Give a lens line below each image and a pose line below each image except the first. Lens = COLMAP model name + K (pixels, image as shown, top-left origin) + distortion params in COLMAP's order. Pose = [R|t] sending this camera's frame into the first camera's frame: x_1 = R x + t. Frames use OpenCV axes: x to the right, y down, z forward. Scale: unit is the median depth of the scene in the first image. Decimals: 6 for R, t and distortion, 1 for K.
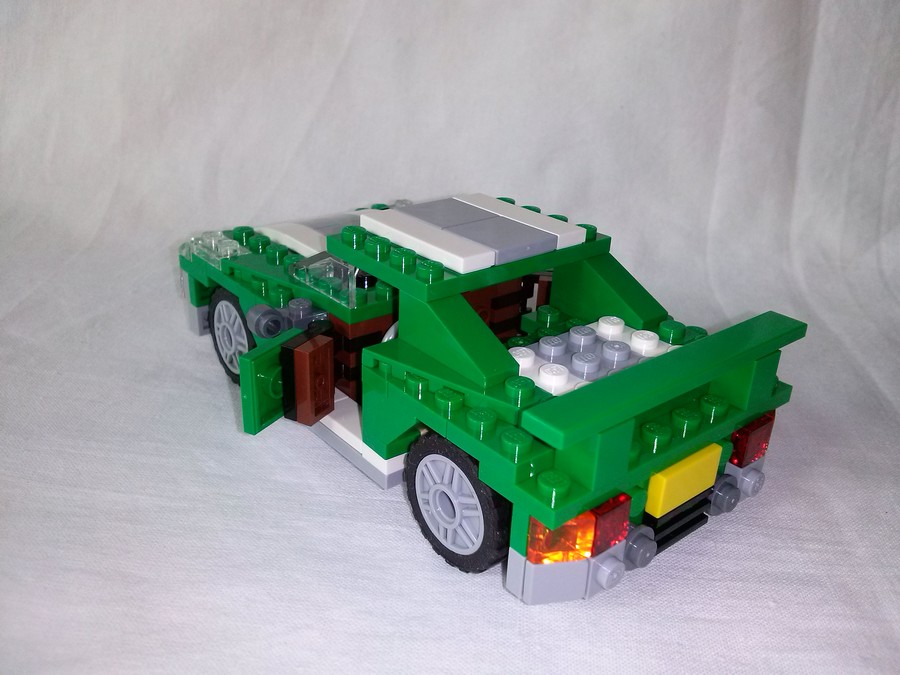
lens RADIAL K [[796.8, 0, 450.0], [0, 796.8, 337.5], [0, 0, 1]] dist [-0.002797, -0.159956]
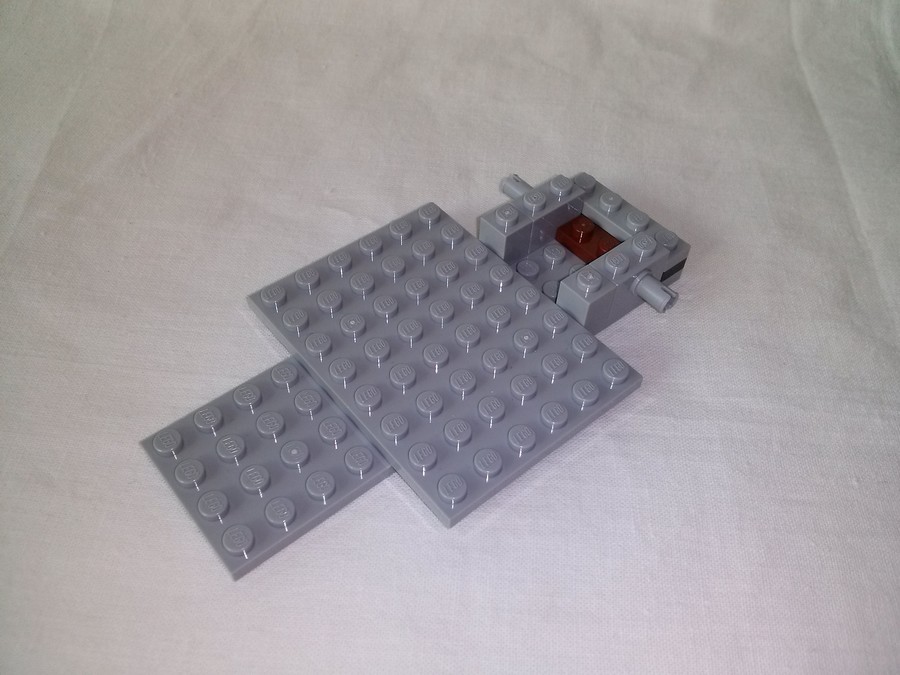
lens RADIAL K [[801.1, 0, 446.0], [0, 801.1, 335.6], [0, 0, 1]] dist [-0.019230, -0.118328]
pose [[0.999419, -0.031061, -0.014048, -0.067861], [0.034085, 0.903389, 0.427464, -0.159768], [-0.000587, -0.427695, 0.903923, 0.038865]]
